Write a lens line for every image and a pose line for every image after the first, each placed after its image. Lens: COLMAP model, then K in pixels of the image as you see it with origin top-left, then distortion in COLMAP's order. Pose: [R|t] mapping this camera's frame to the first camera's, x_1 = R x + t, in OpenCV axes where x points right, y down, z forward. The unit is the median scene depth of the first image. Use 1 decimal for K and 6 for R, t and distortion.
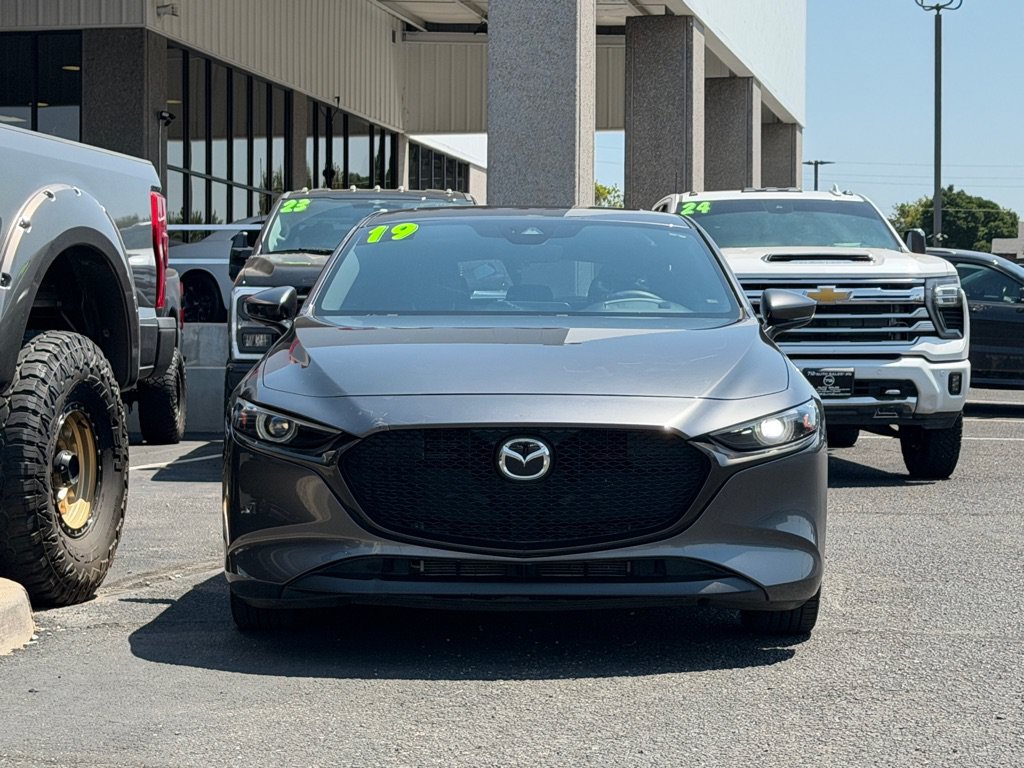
lens RADIAL K [[2364.3, 0, 516.3], [0, 2364.3, 384.6], [0, 0, 1]] dist [0.121581, 0.444079]
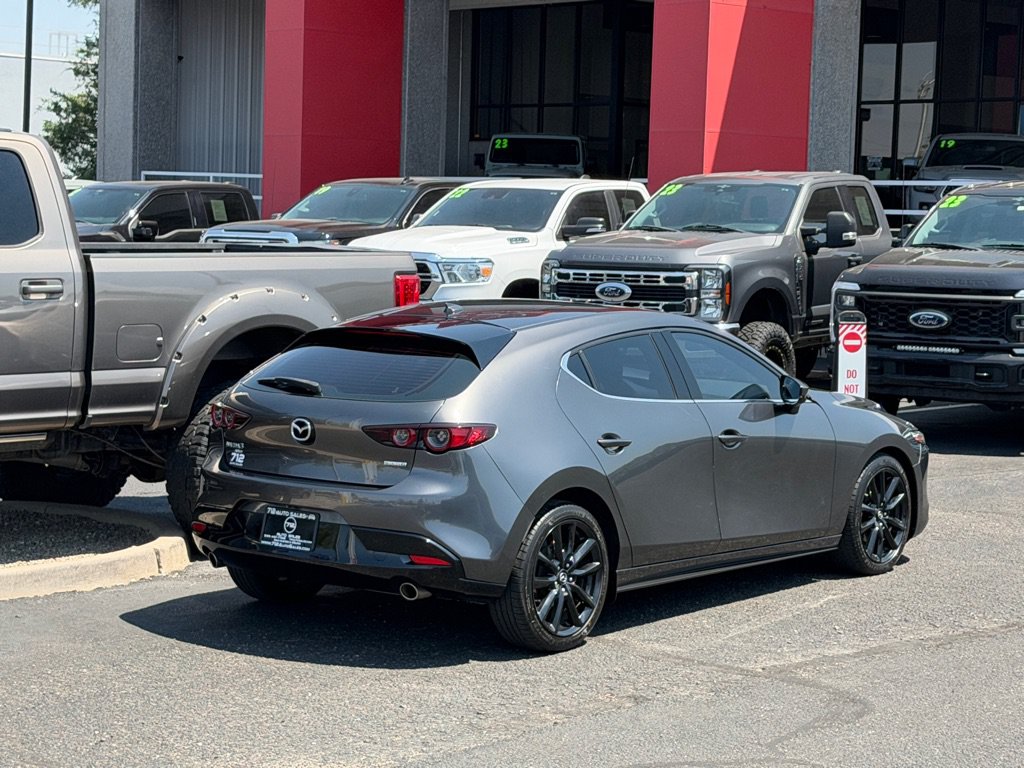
lens RADIAL K [[2412.5, 0, 511.7], [0, 2412.5, 381.3], [0, 0, 1]] dist [0.134857, 0.422312]
pose [[0.819449, 0.060385, -0.569963, 0.466922], [-0.023956, 0.997174, 0.071203, -0.076763], [0.572651, -0.044693, 0.818580, -0.108226]]
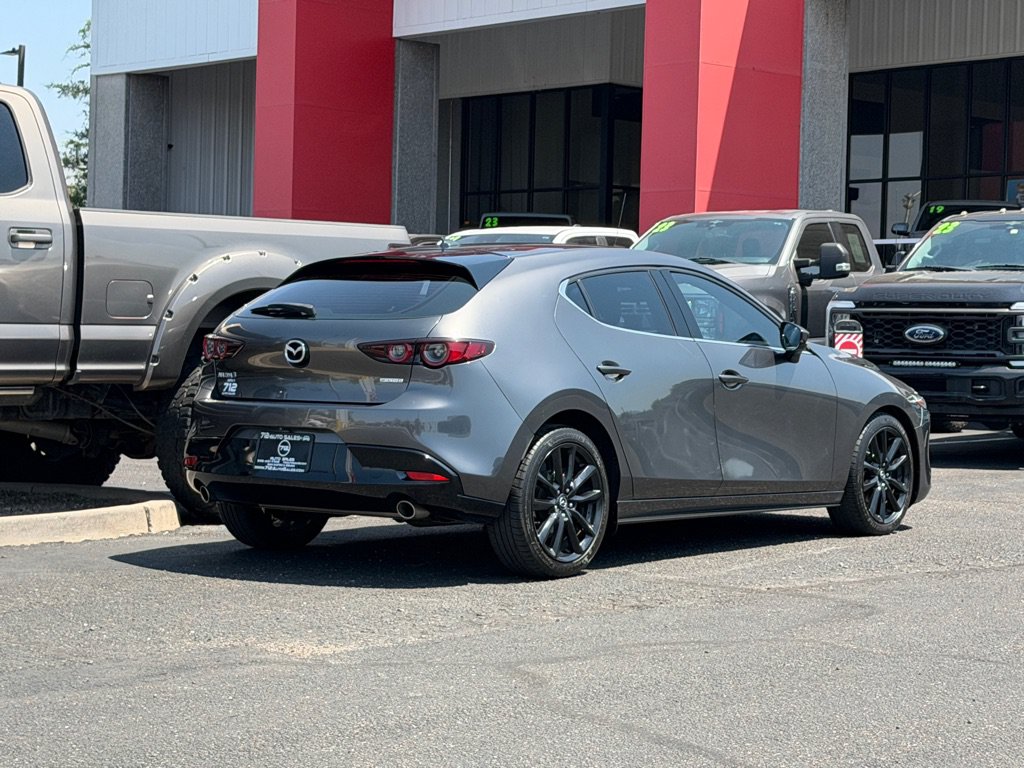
lens RADIAL K [[2410.6, 0, 532.9], [0, 2410.6, 380.2], [0, 0, 1]] dist [0.144152, 0.385782]
pose [[0.827425, 0.022077, -0.561142, 0.460025], [-0.019828, 0.999752, 0.010096, -0.010700], [0.561226, 0.002772, 0.827658, -0.100965]]
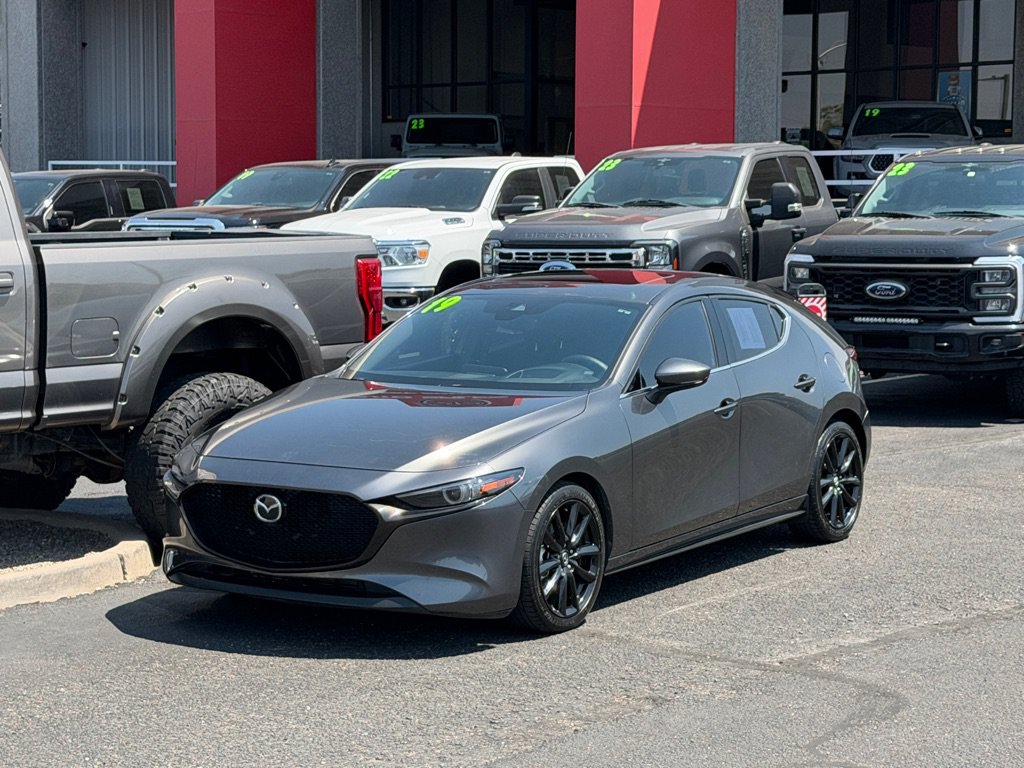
lens RADIAL K [[2389.9, 0, 509.5], [0, 2389.9, 398.5], [0, 0, 1]] dist [0.148199, 0.212733]
pose [[0.844451, 0.044293, -0.533799, 0.418296], [0.002090, 0.996295, 0.085975, -0.074724], [0.535629, -0.073717, 0.841229, -0.085780]]
